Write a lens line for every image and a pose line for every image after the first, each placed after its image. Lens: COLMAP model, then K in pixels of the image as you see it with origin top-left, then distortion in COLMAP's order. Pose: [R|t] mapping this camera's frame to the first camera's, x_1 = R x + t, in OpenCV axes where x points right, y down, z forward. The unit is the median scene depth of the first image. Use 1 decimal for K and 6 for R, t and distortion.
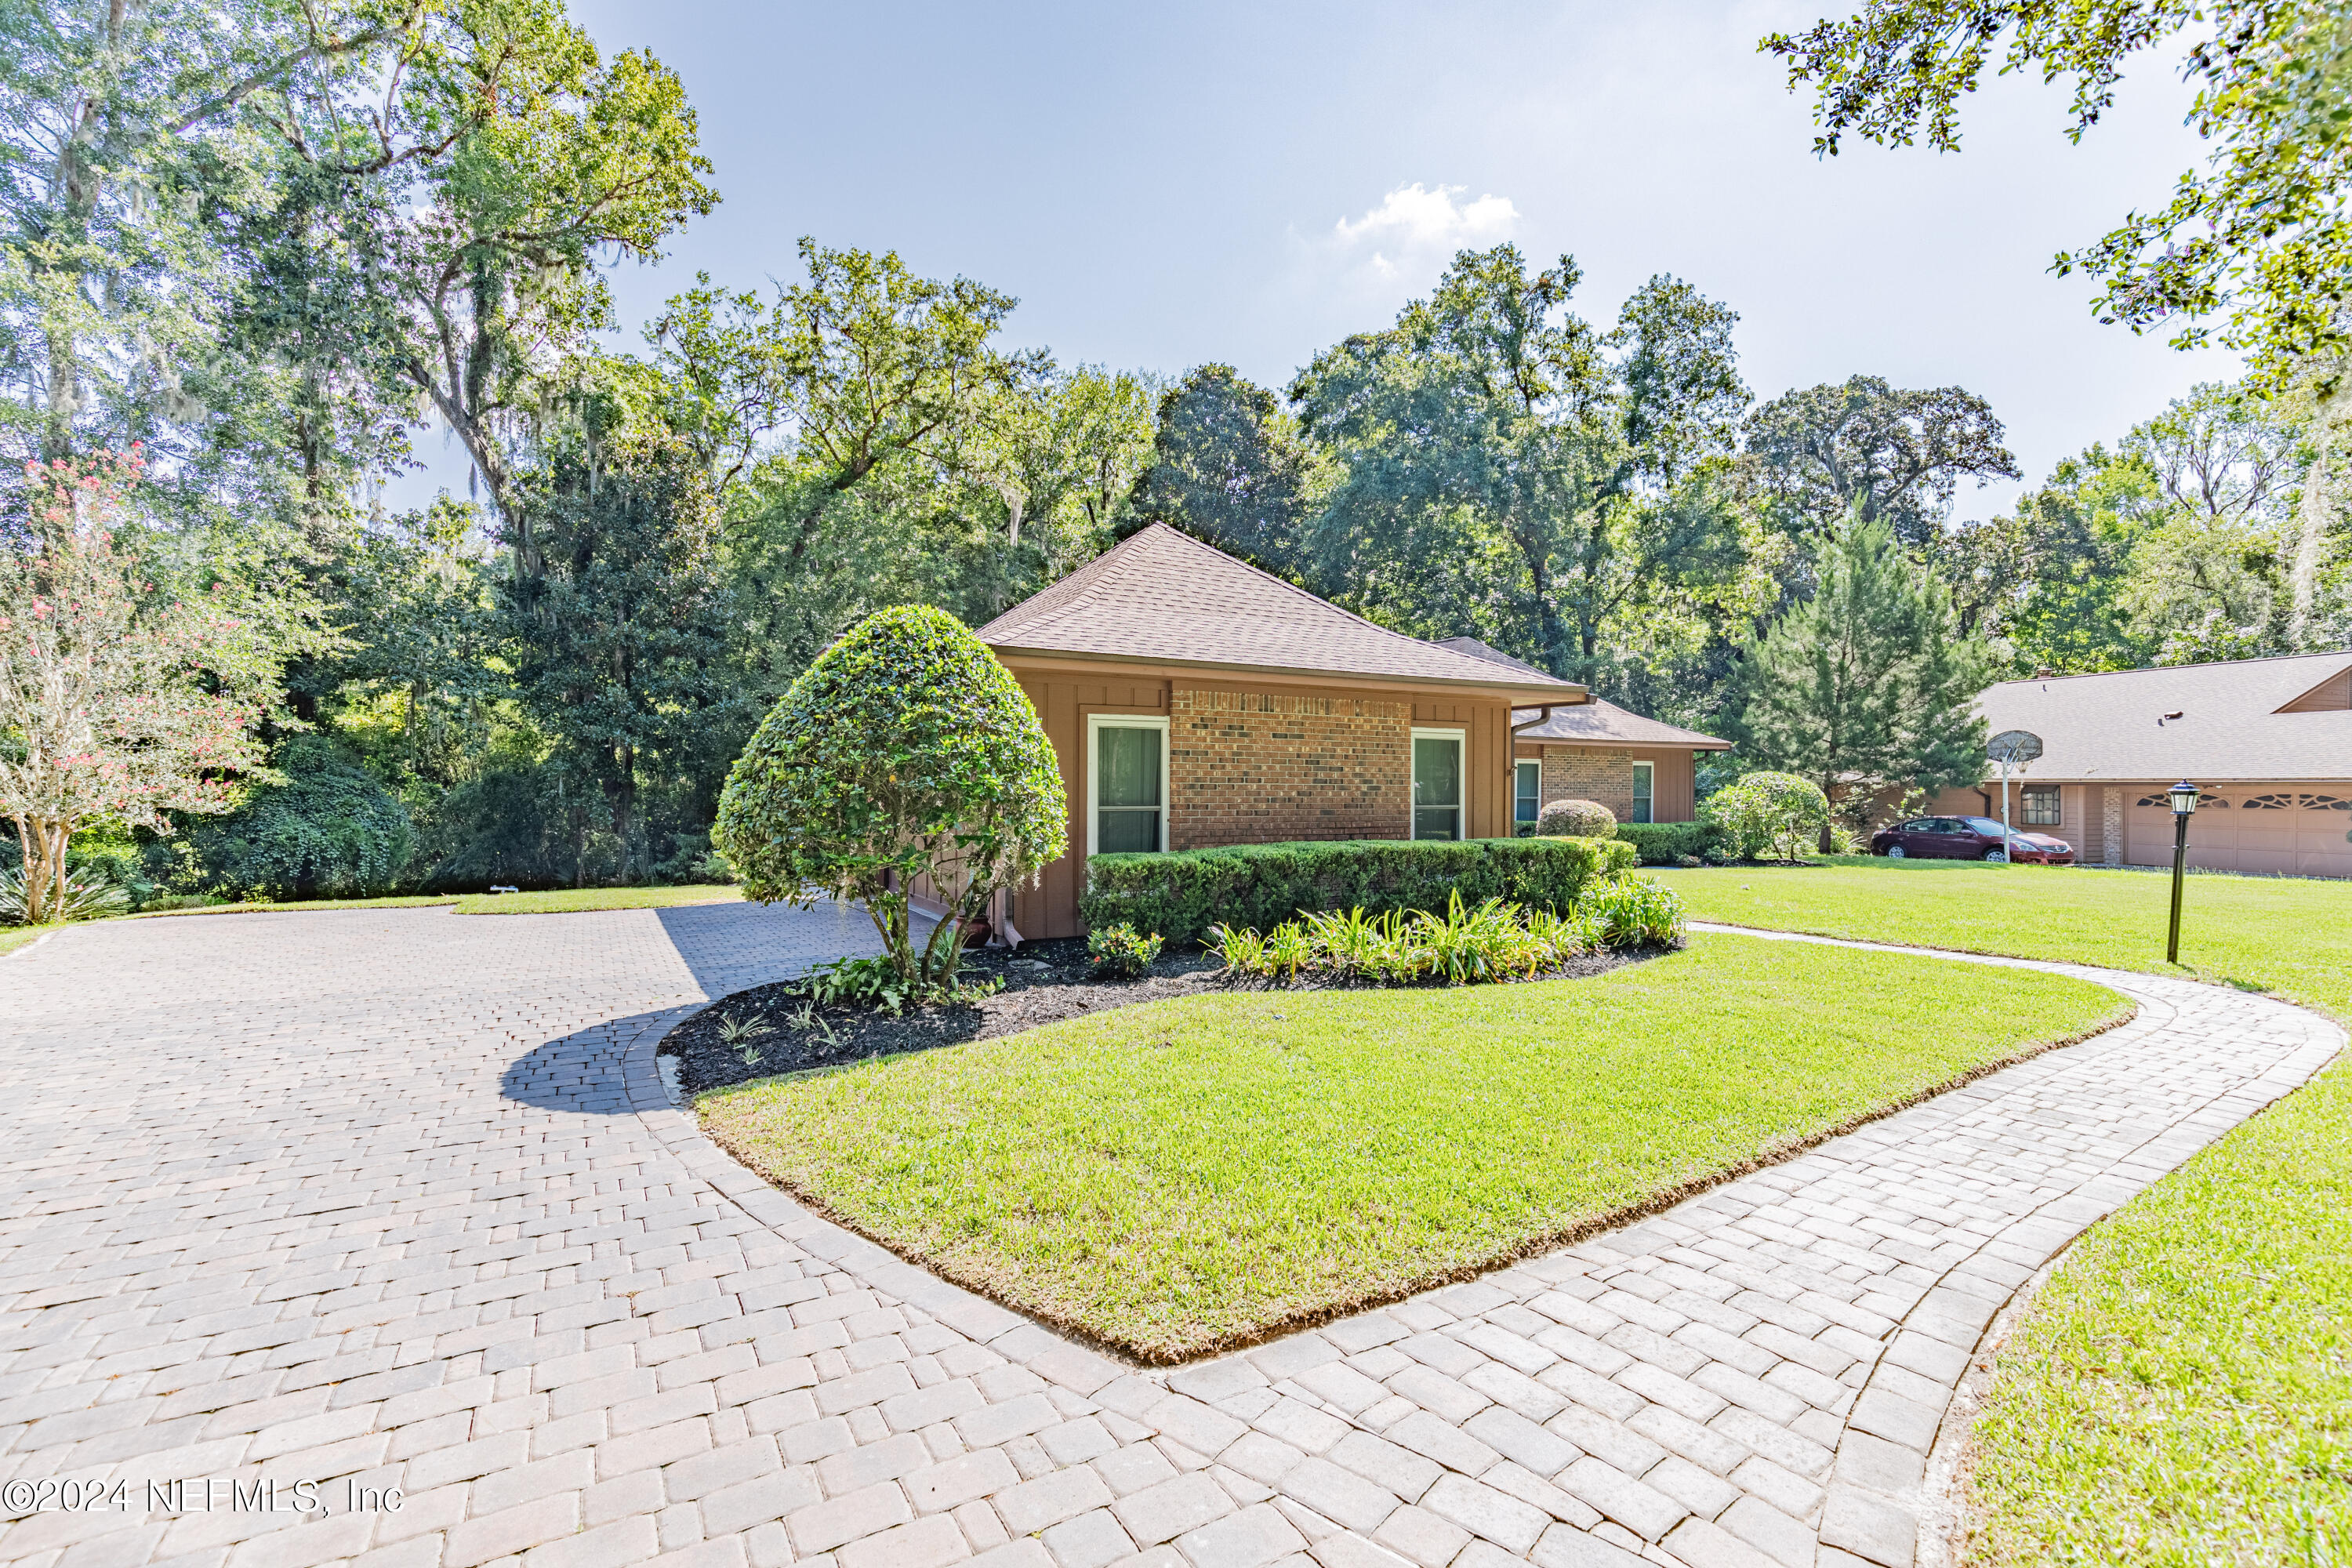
lens RADIAL K [[1066.9, 0, 1176.0], [0, 1066.9, 784.0], [0, 0, 1]] dist [-0.000292, 0.000075]
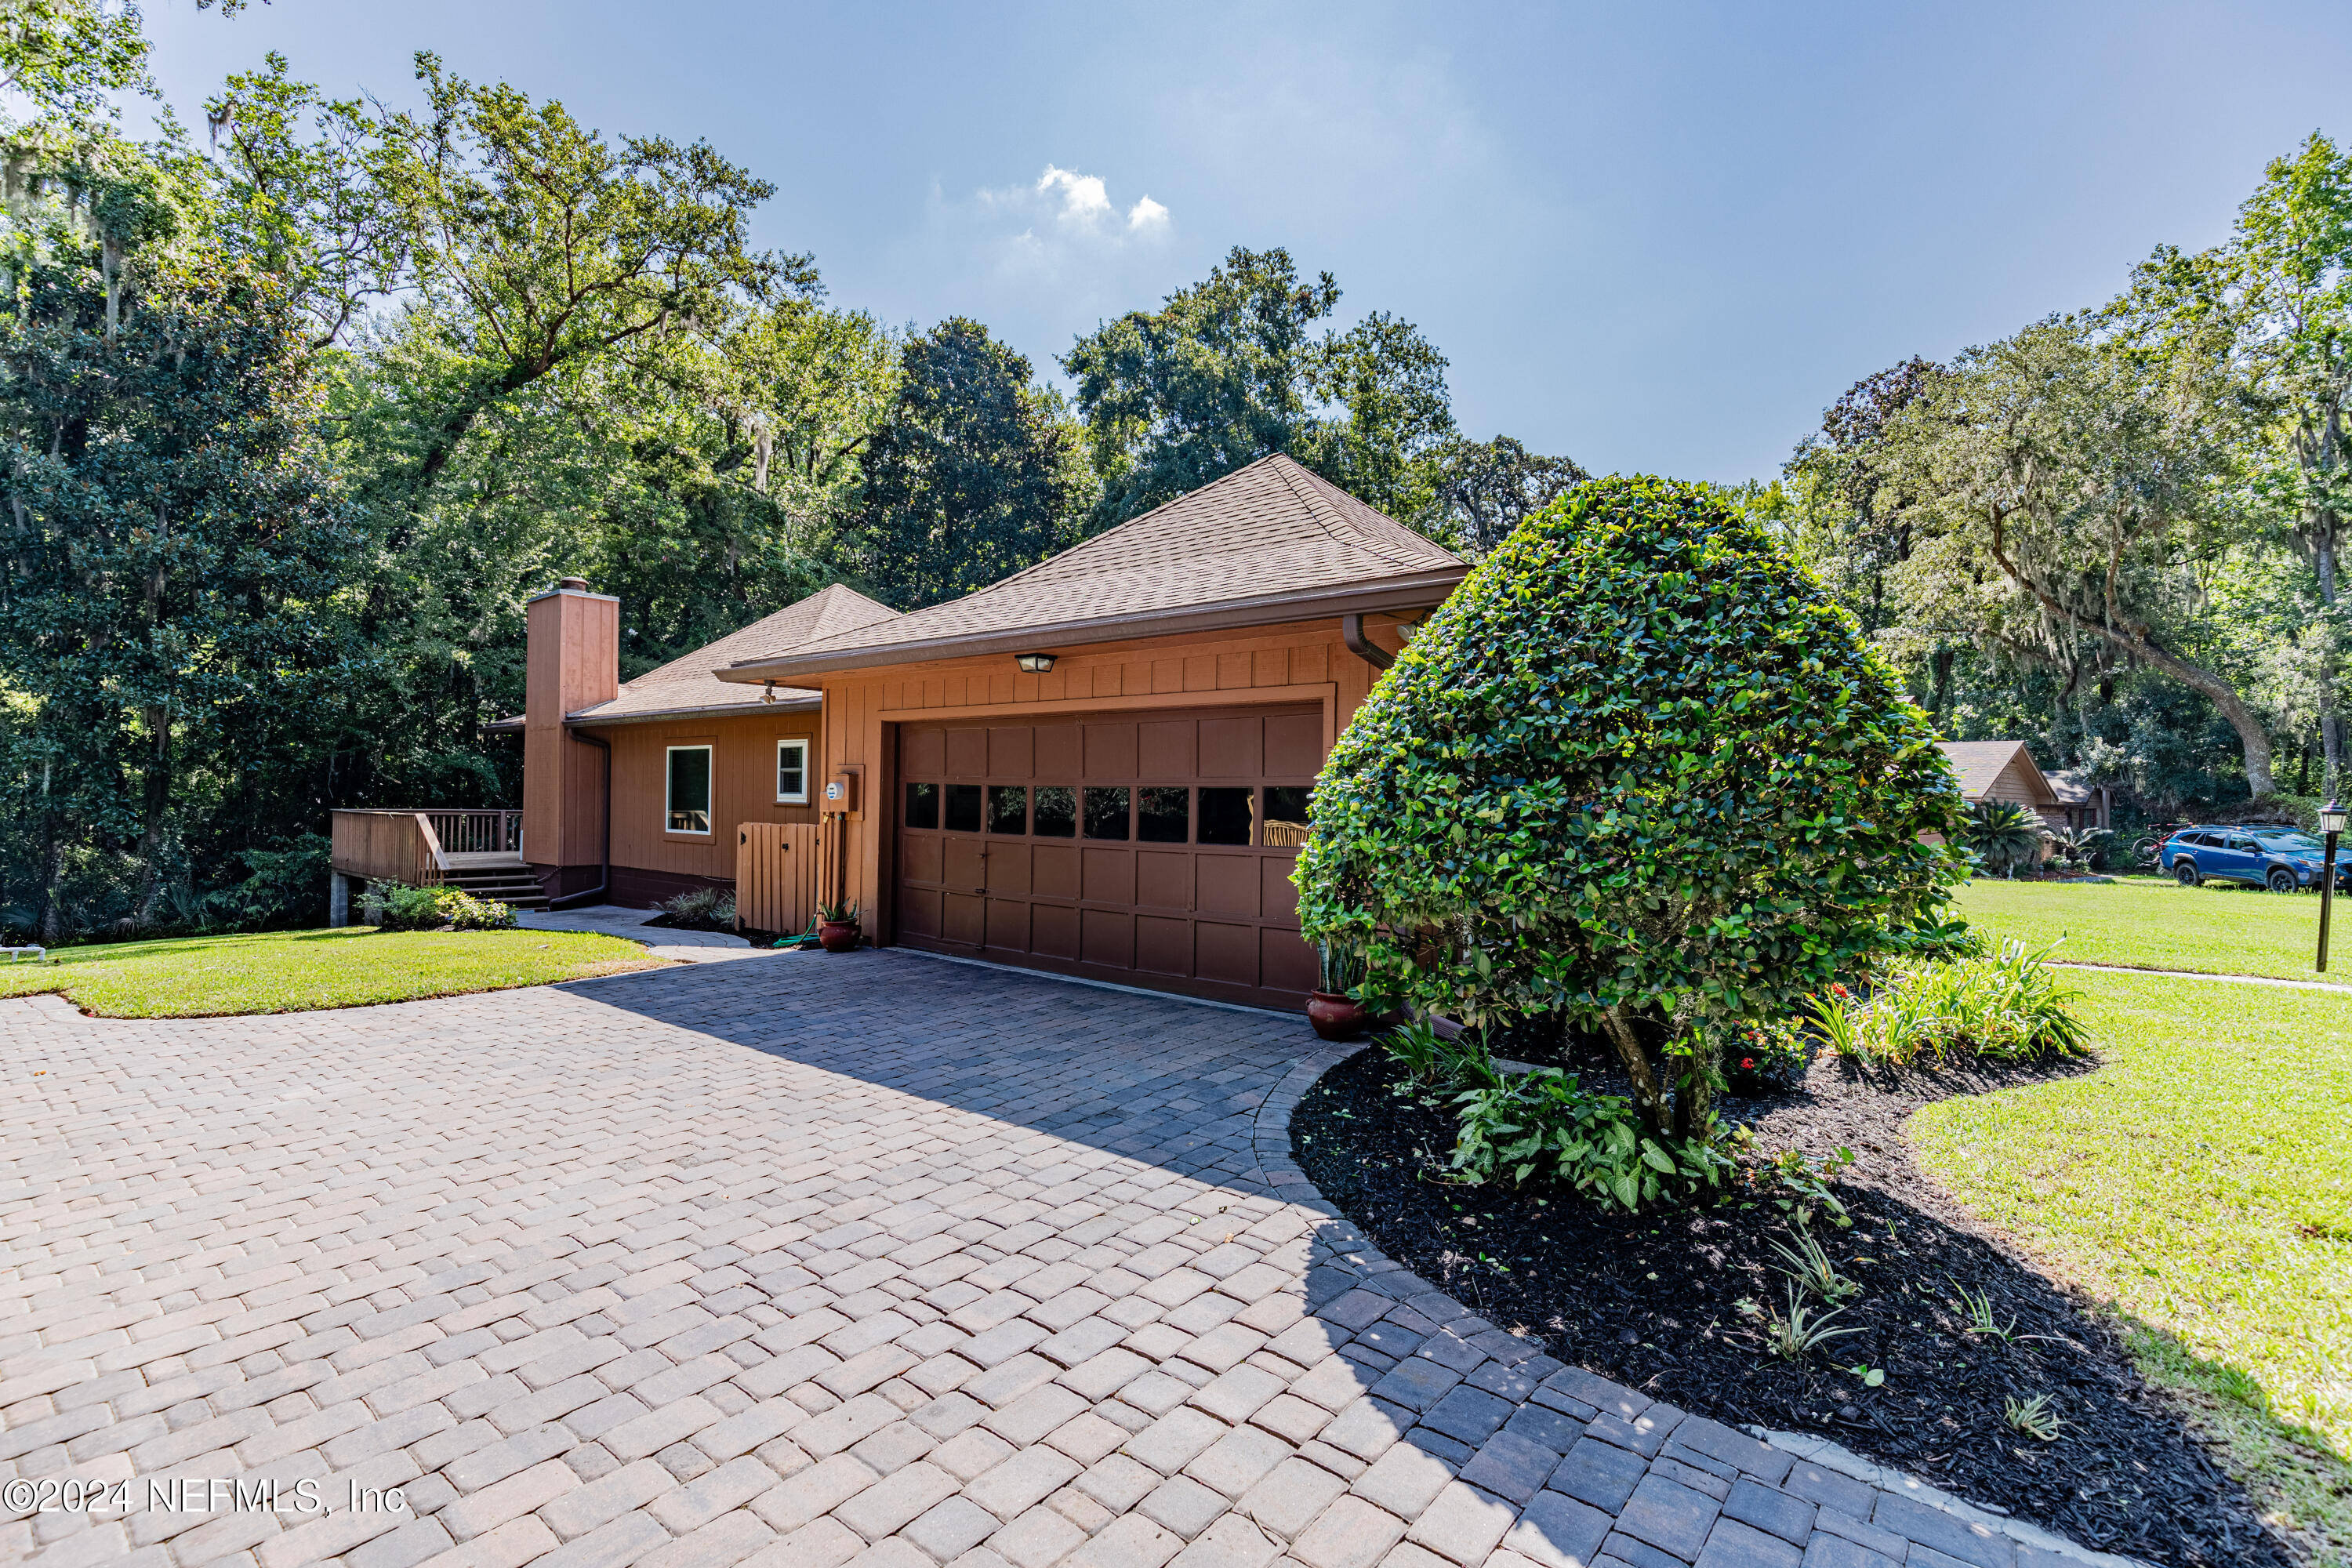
lens RADIAL K [[1066.9, 0, 1176.0], [0, 1066.9, 784.0], [0, 0, 1]] dist [-0.000292, 0.000075]
pose [[0.926494, 0.015843, 0.375976, -0.145953], [-0.013792, 0.999872, -0.008146, 0.000968], [-0.376057, 0.002361, 0.926593, 0.117838]]
